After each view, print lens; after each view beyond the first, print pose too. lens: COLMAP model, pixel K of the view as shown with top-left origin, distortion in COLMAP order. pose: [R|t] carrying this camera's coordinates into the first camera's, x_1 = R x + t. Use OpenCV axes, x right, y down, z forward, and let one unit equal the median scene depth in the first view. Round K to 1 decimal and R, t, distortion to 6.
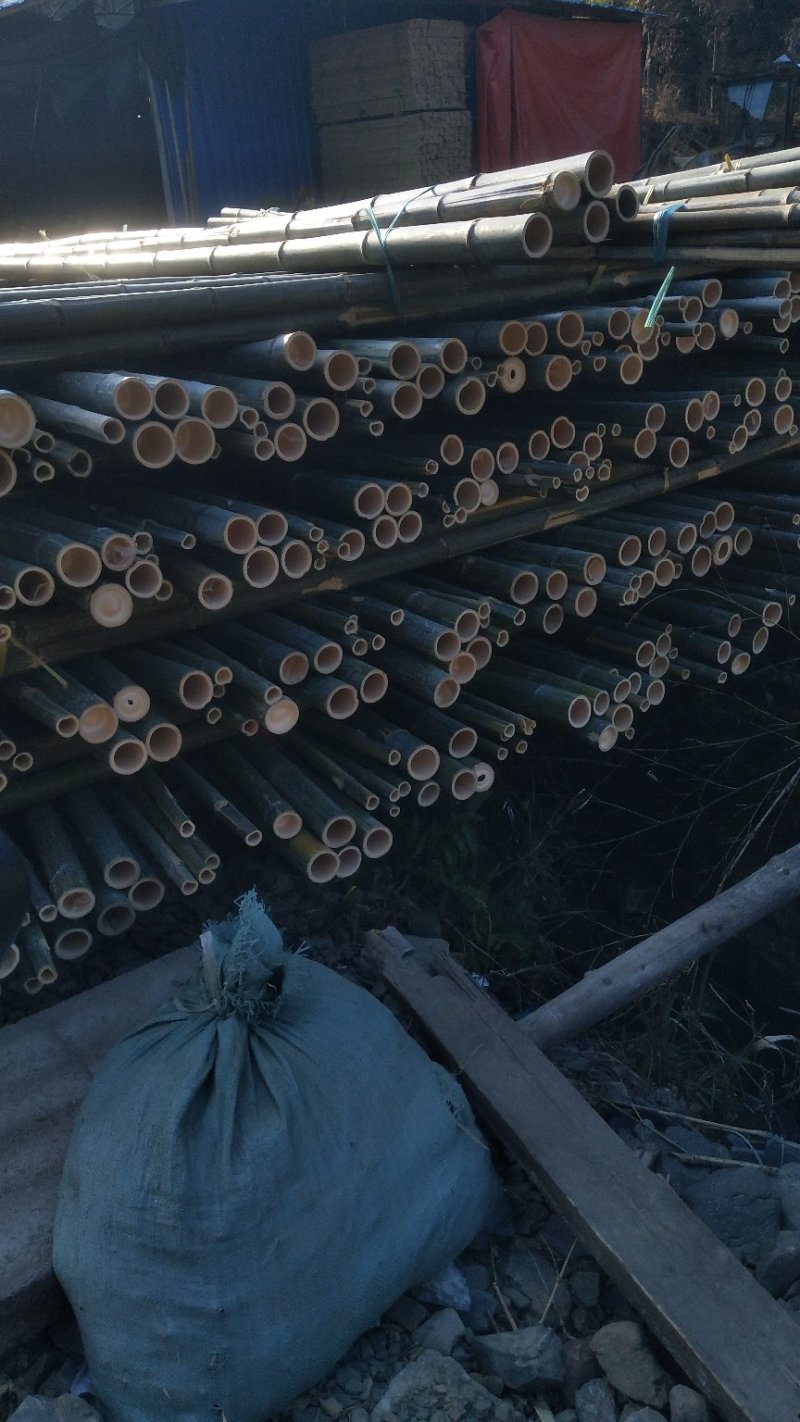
lens RADIAL K [[1098.4, 0, 400.0], [0, 1098.4, 711.0], [0, 0, 1]] dist [0.043633, -0.074372]
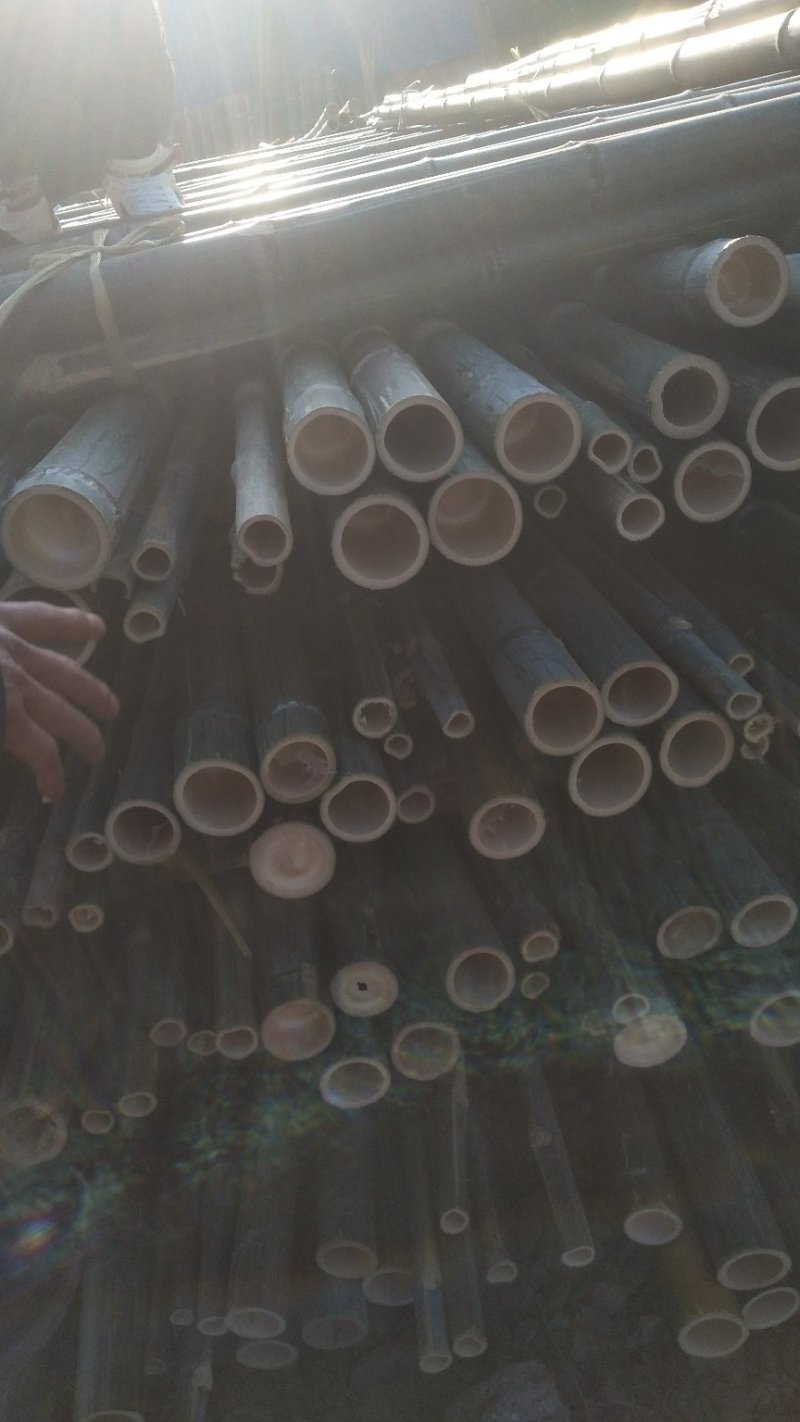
lens RADIAL K [[1098.4, 0, 400.0], [0, 1098.4, 711.0], [0, 0, 1]] dist [0.043633, -0.074372]
pose [[0.879789, 0.101929, -0.464307, 0.010782], [-0.030797, 0.986911, 0.158300, -0.229262], [0.474365, -0.124971, 0.871413, 0.545759]]
